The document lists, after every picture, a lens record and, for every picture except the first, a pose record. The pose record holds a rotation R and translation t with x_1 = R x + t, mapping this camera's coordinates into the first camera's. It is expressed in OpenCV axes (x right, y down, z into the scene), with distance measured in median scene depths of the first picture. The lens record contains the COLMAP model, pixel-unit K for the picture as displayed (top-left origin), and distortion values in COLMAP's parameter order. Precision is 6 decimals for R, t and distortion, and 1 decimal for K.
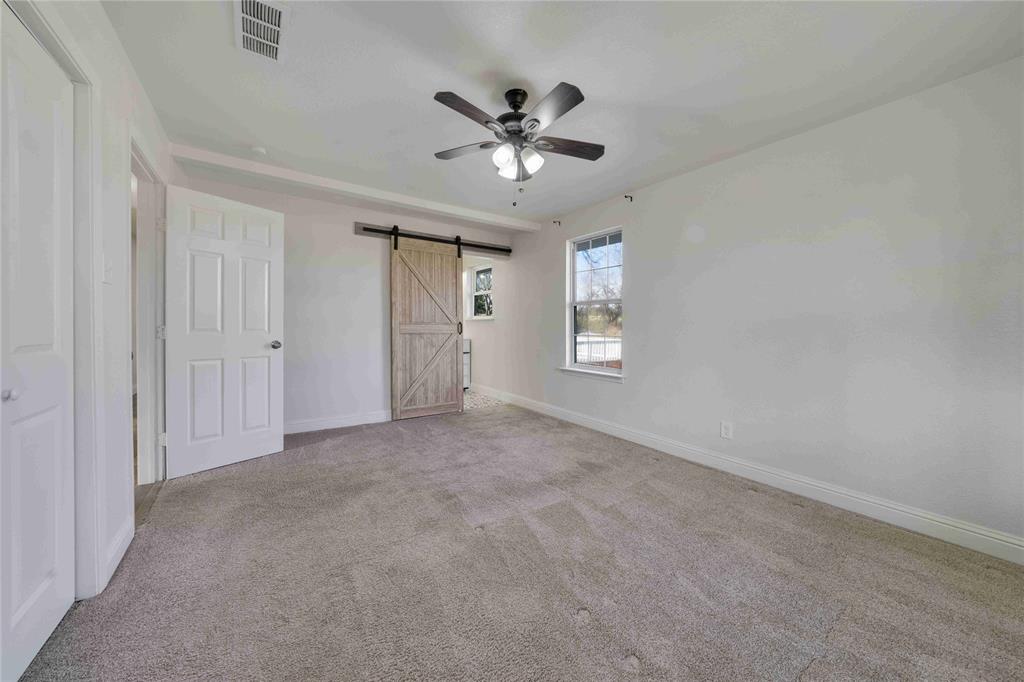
lens RADIAL K [[370.7, 0, 512.2], [0, 370.7, 336.2], [0, 0, 1]] dist [-0.000265, 0.000011]
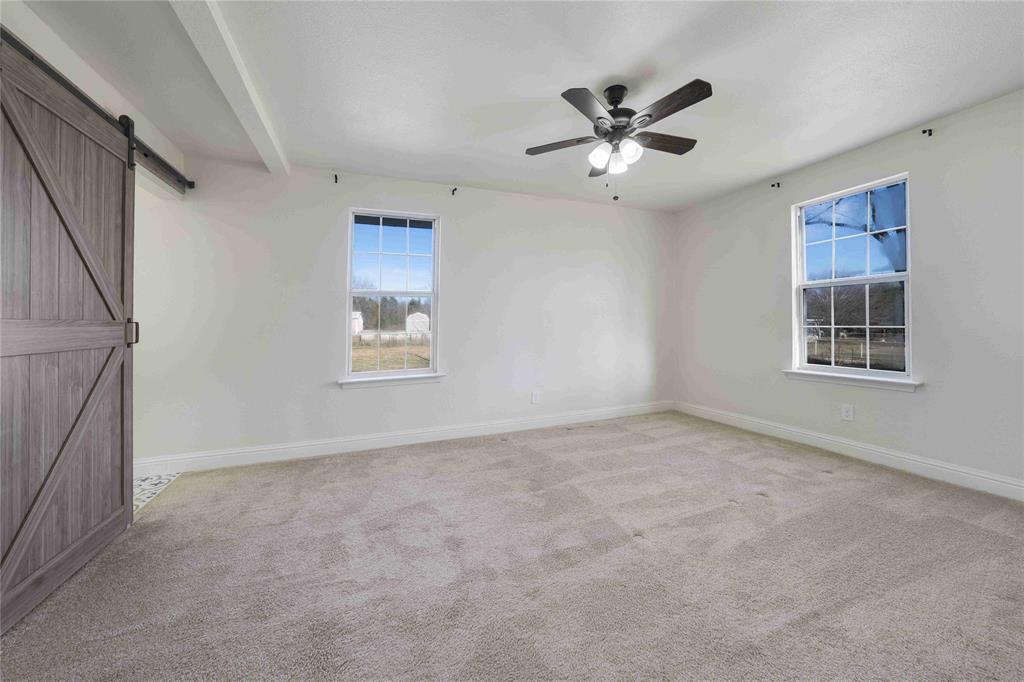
lens RADIAL K [[377.6, 0, 509.1], [0, 377.6, 325.1], [0, 0, 1]] dist [0.000166, 0.000078]
pose [[0.225981, -0.023773, 0.973842, -0.522919], [0.040585, 0.999064, 0.014970, -0.021647], [-0.973286, 0.036141, 0.226734, 0.528714]]
